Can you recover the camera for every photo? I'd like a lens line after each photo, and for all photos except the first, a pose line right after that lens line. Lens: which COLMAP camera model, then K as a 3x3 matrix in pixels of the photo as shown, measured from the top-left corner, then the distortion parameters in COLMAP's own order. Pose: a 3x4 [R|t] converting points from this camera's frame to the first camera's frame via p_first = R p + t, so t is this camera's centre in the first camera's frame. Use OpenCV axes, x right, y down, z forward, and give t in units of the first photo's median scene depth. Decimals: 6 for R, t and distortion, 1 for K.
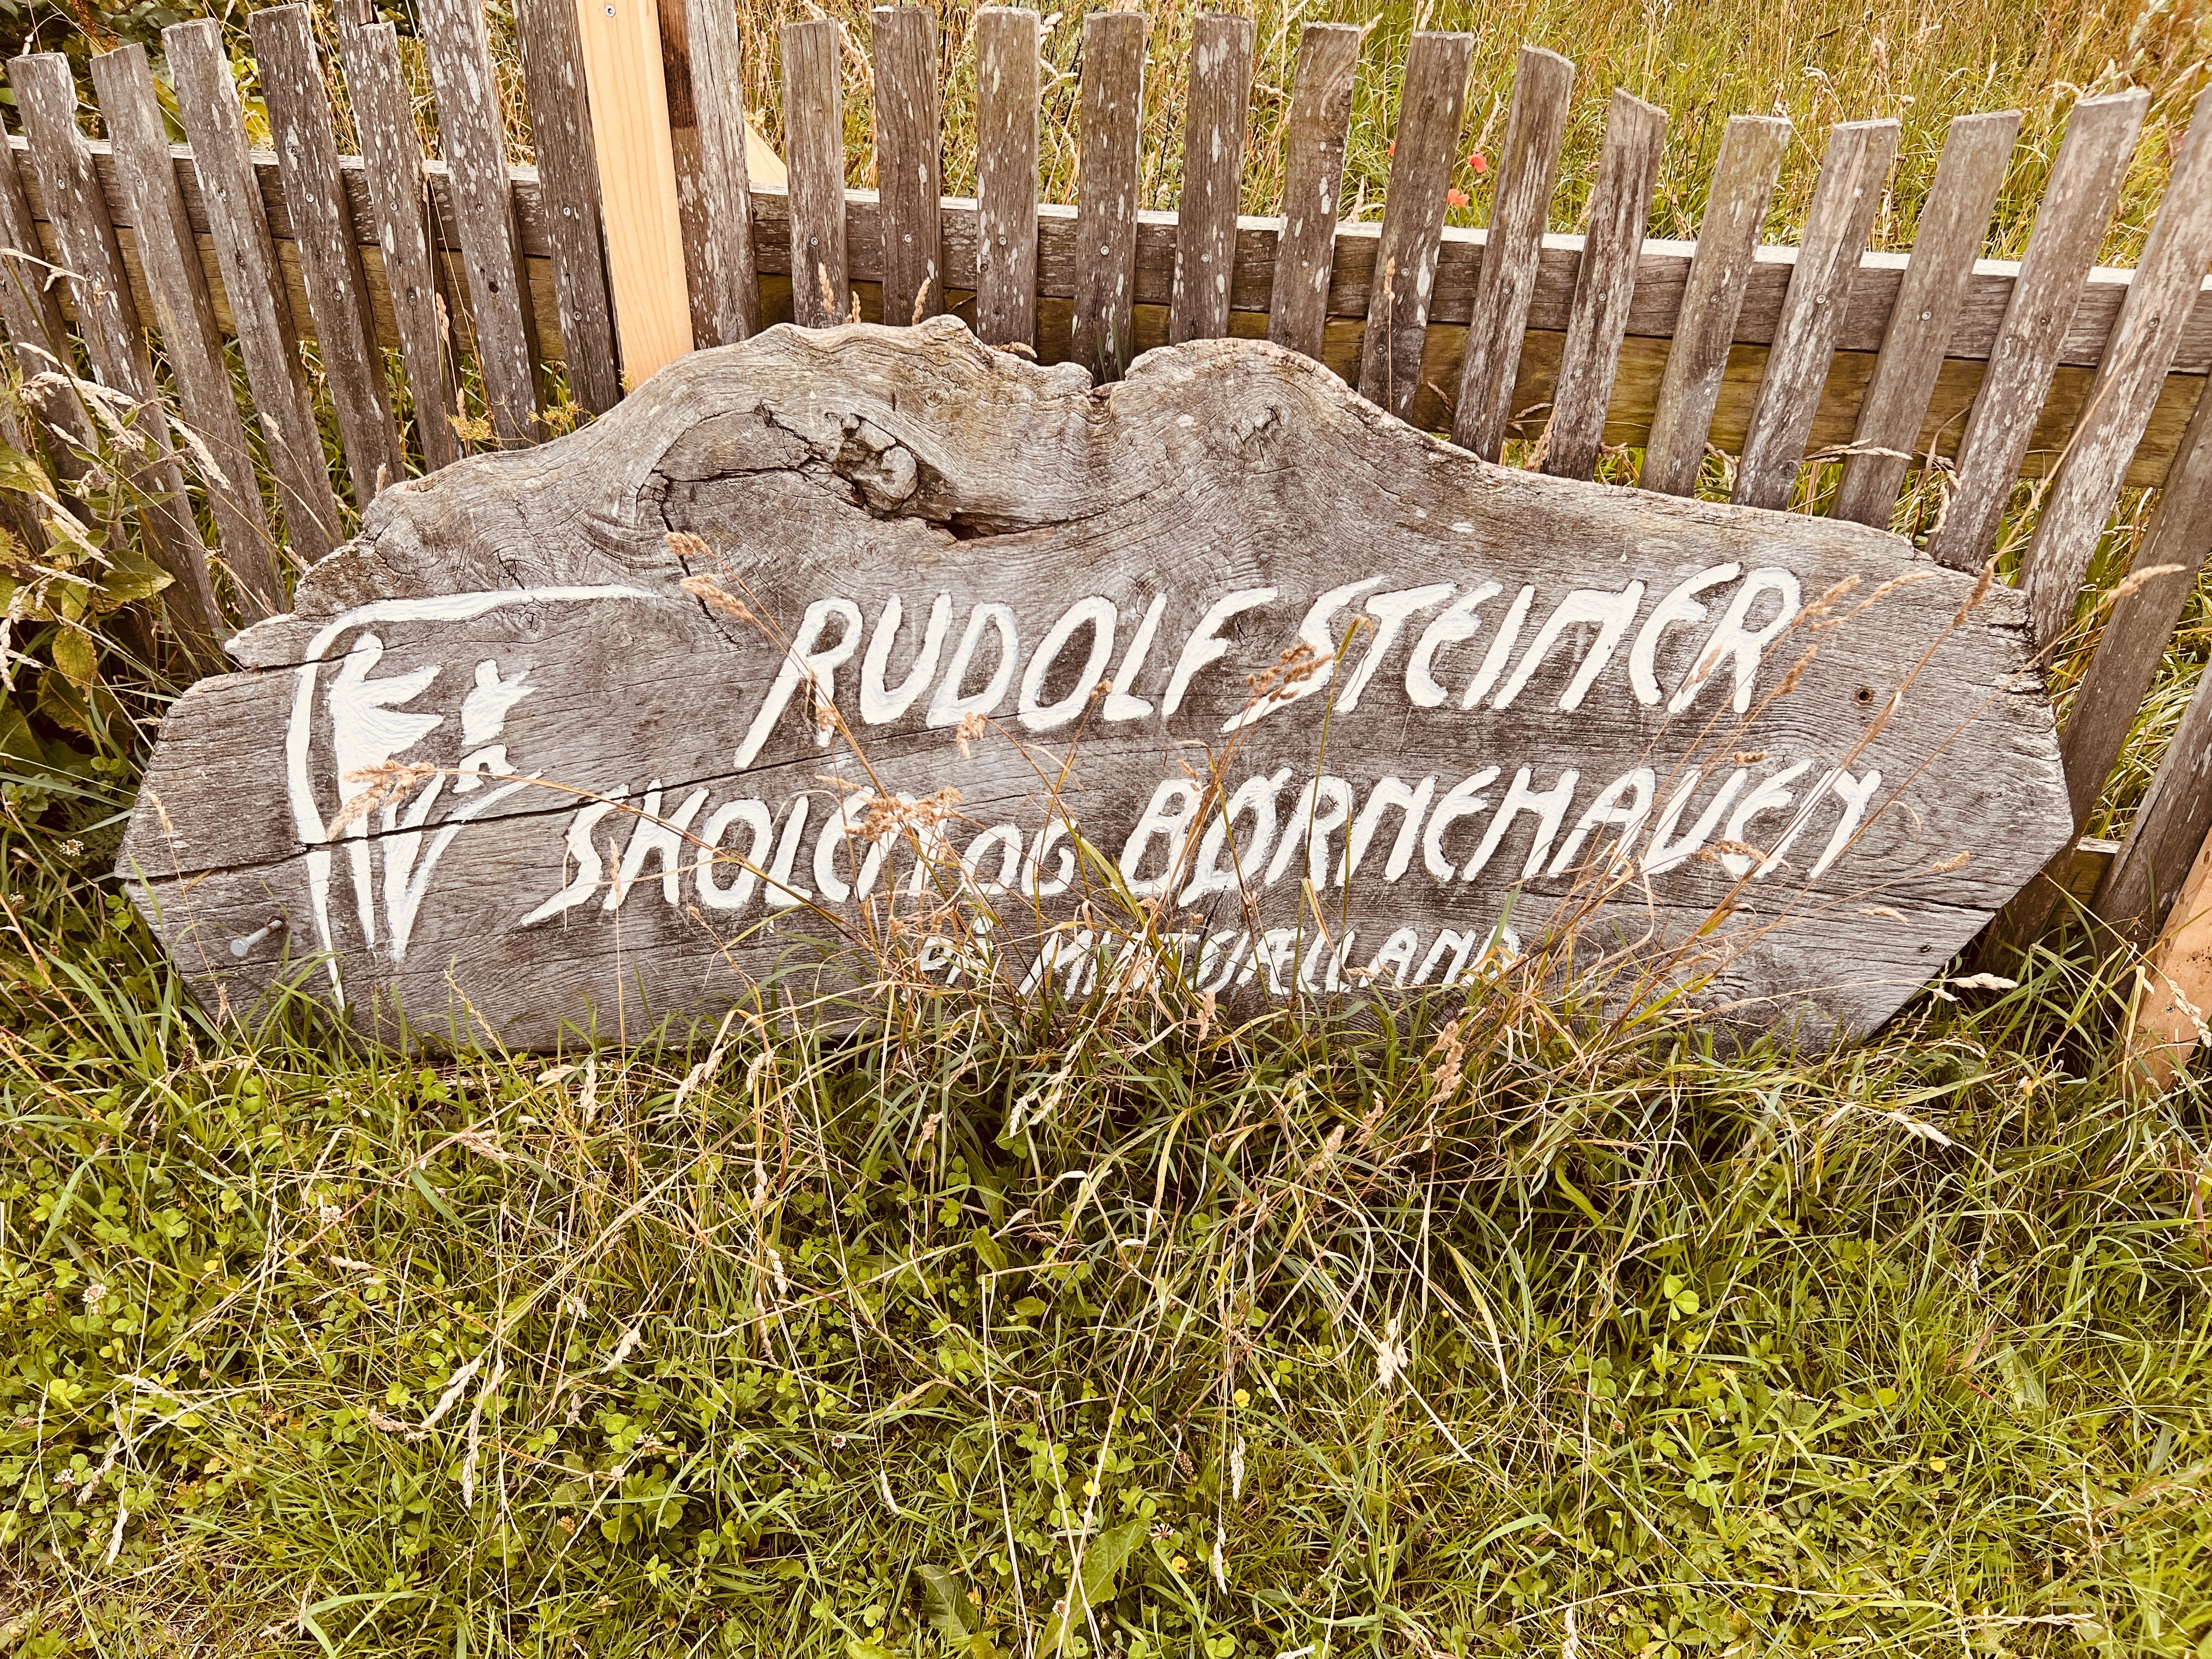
lens RADIAL K [[1615.3, 0, 1106.0], [0, 1615.3, 829.5], [0, 0, 1]] dist [0.106955, -0.130870]
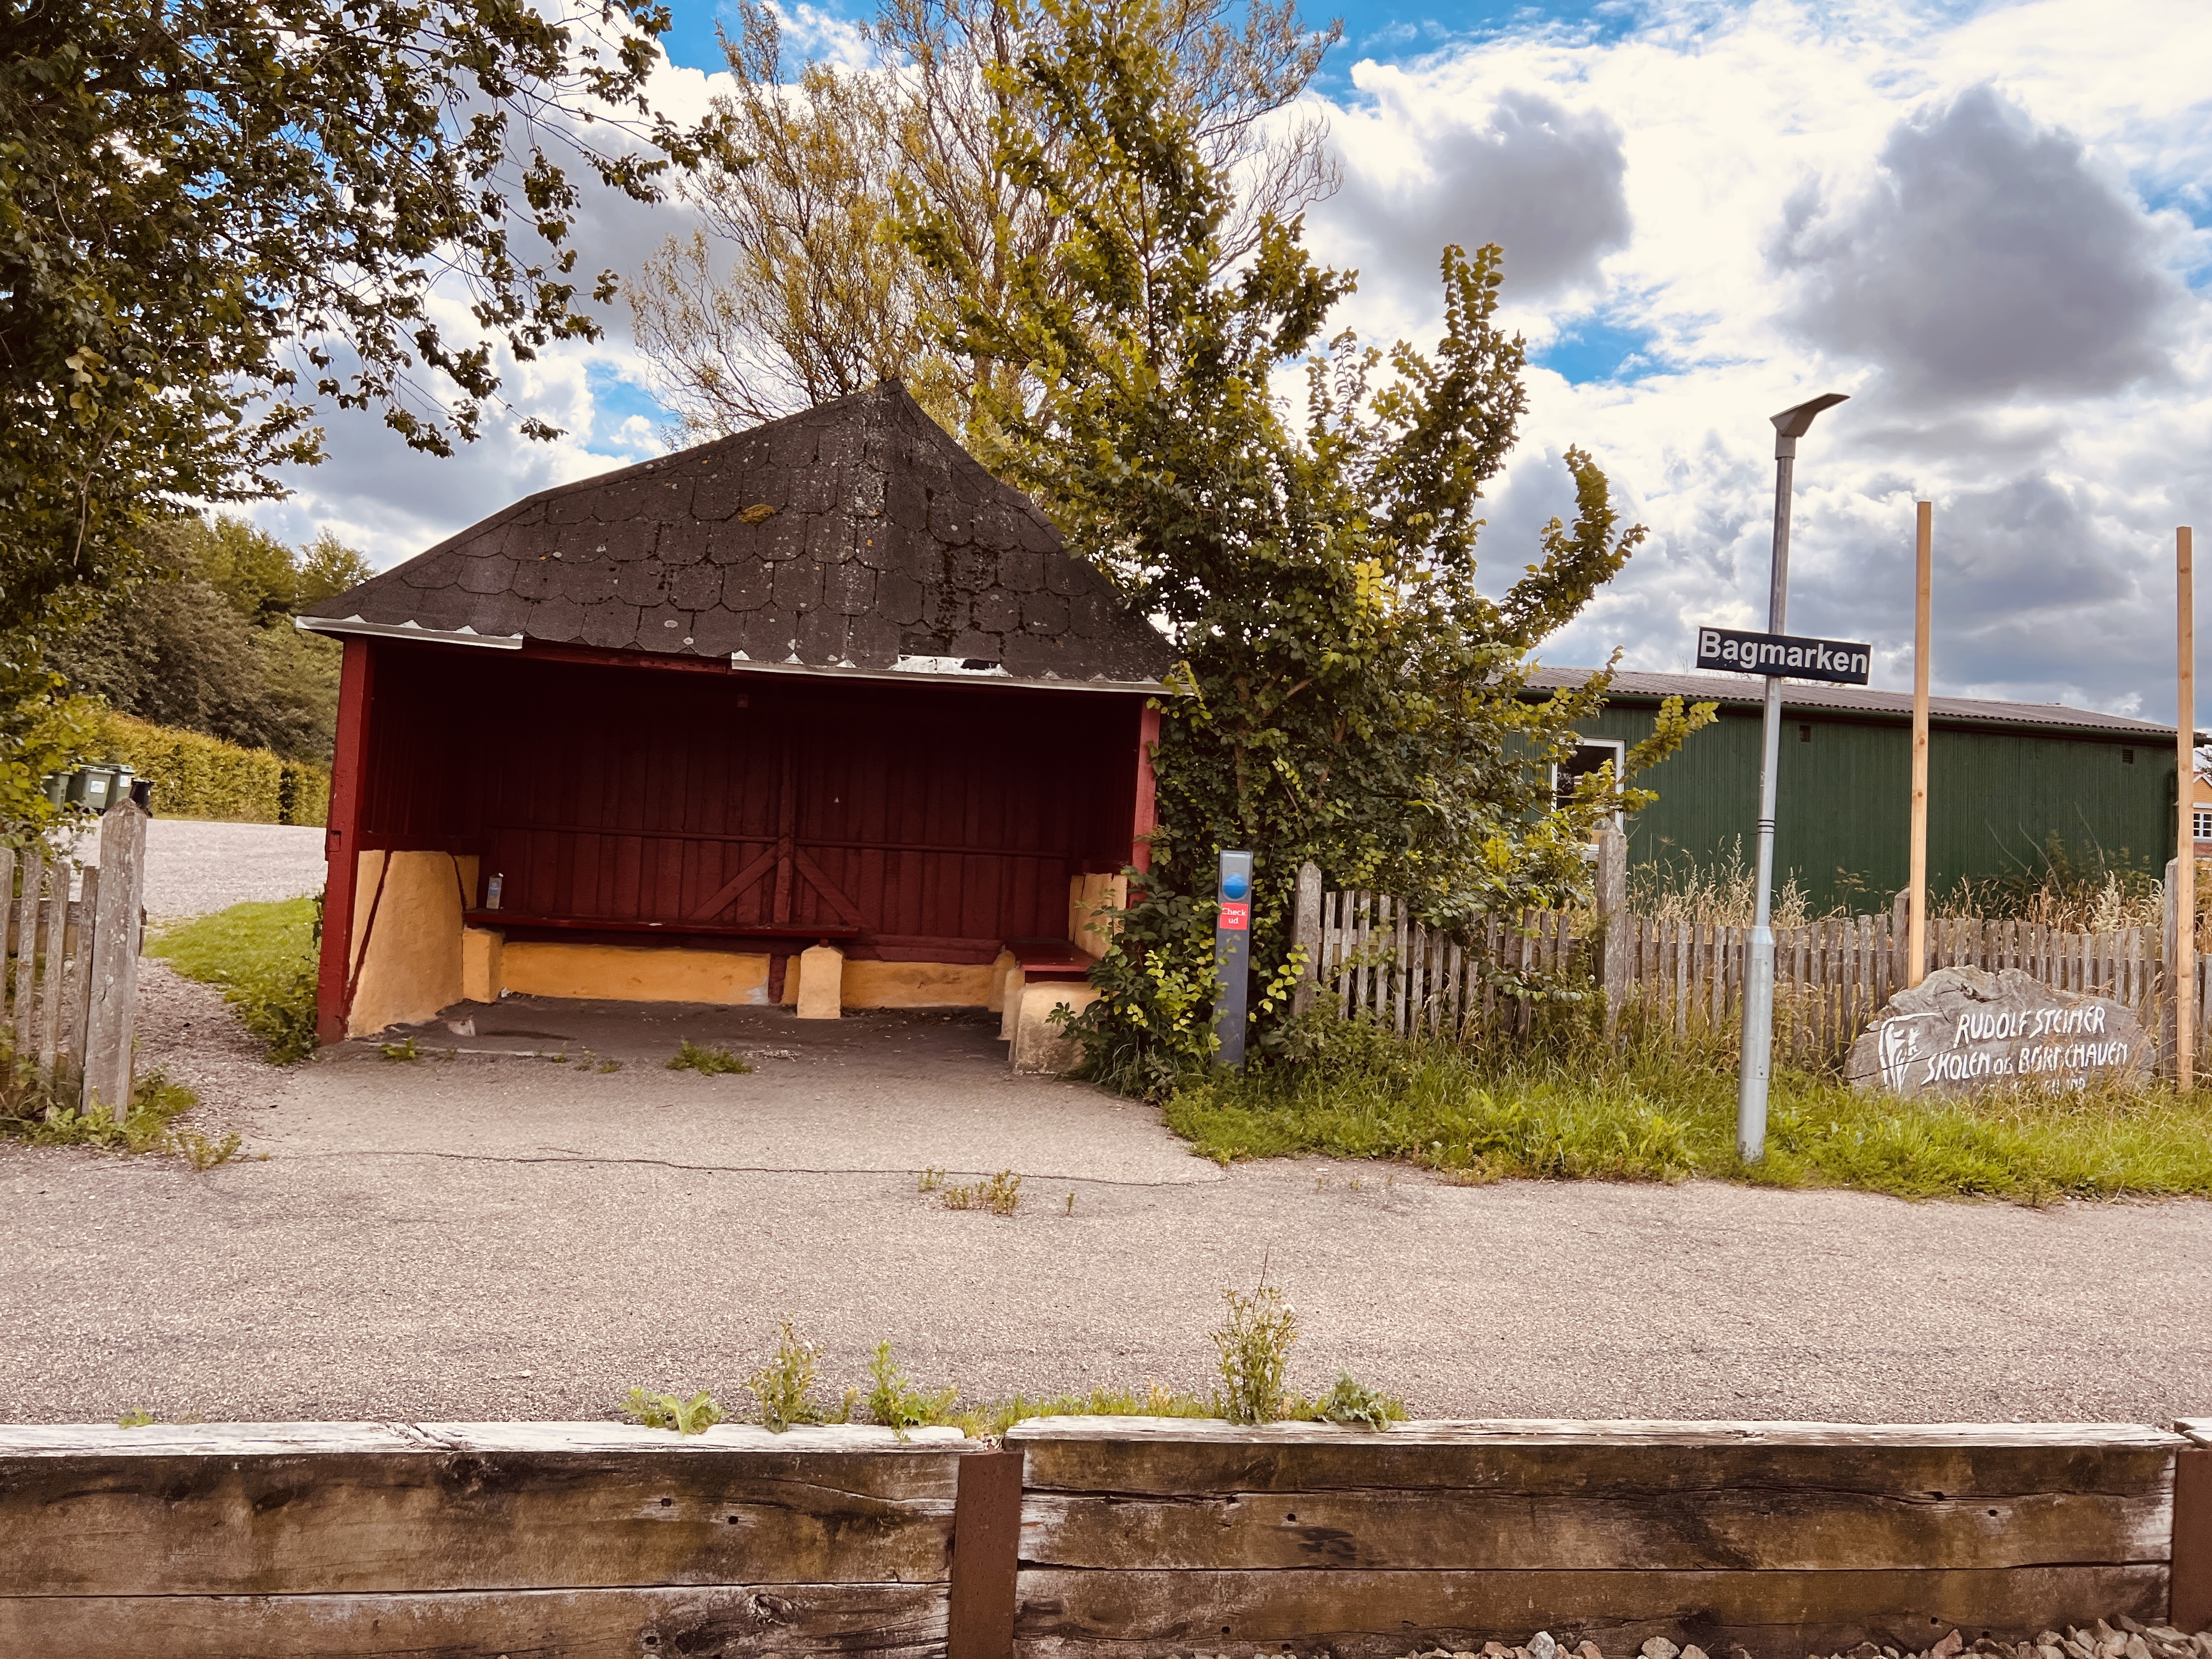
lens RADIAL K [[1666.5, 0, 1126.0], [0, 1666.5, 823.1], [0, 0, 1]] dist [0.112537, -0.146667]
pose [[0.940294, 0.028905, 0.339134, -4.563185], [0.173267, 0.816969, -0.550037, 1.891316], [-0.292961, 0.575957, 0.763182, -2.740961]]
